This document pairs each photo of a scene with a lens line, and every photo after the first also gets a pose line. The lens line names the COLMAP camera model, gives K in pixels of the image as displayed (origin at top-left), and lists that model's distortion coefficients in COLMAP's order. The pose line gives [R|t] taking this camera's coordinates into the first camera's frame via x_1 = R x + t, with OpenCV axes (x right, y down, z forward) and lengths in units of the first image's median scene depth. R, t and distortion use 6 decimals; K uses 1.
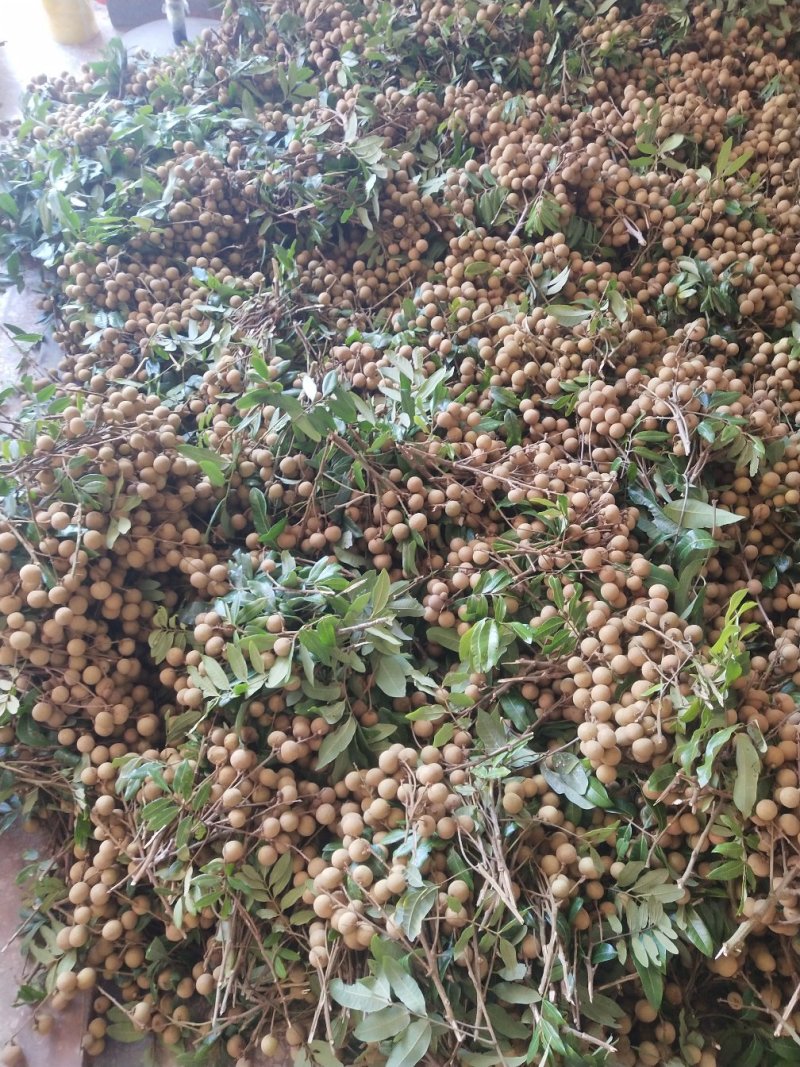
lens RADIAL K [[836.1, 0, 400.0], [0, 836.1, 533.5], [0, 0, 1]] dist [-0.040294, 0.082692]
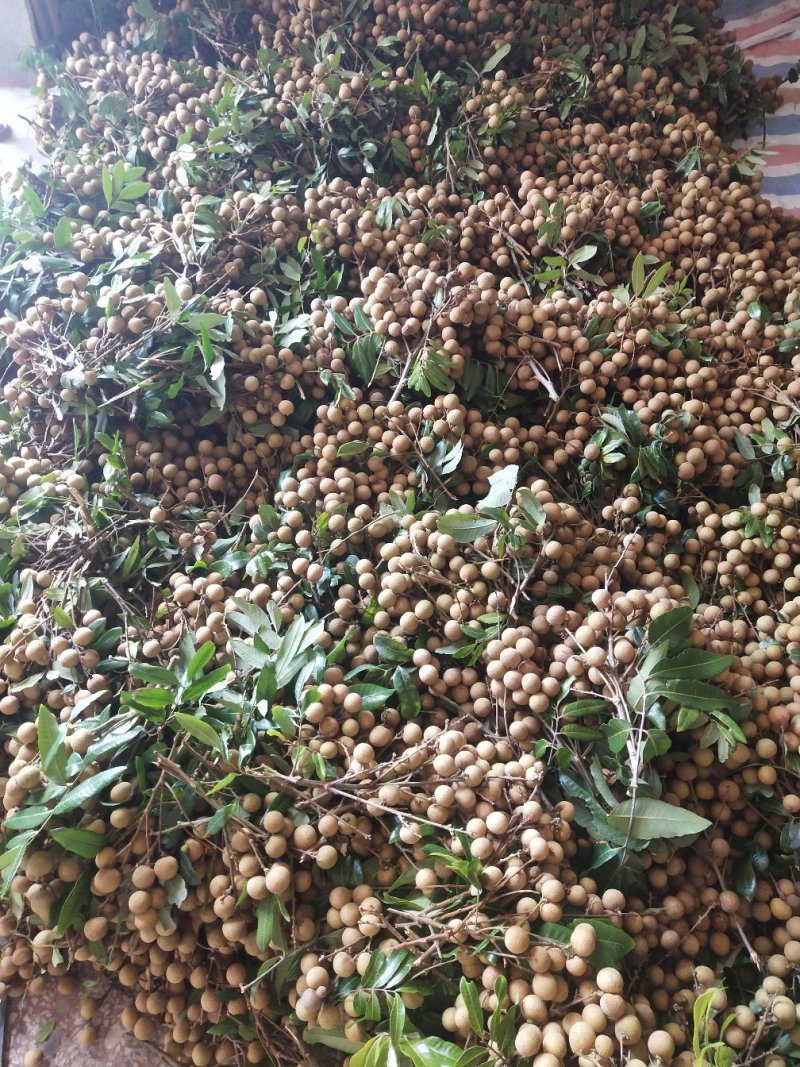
lens RADIAL K [[820.4, 0, 400.0], [0, 820.4, 533.5], [0, 0, 1]] dist [-0.002303, 0.037770]
pose [[0.994475, -0.083839, 0.063166, 0.077095], [0.082172, 0.996209, 0.028556, -0.241878], [-0.065320, -0.023208, 0.997594, 0.201984]]
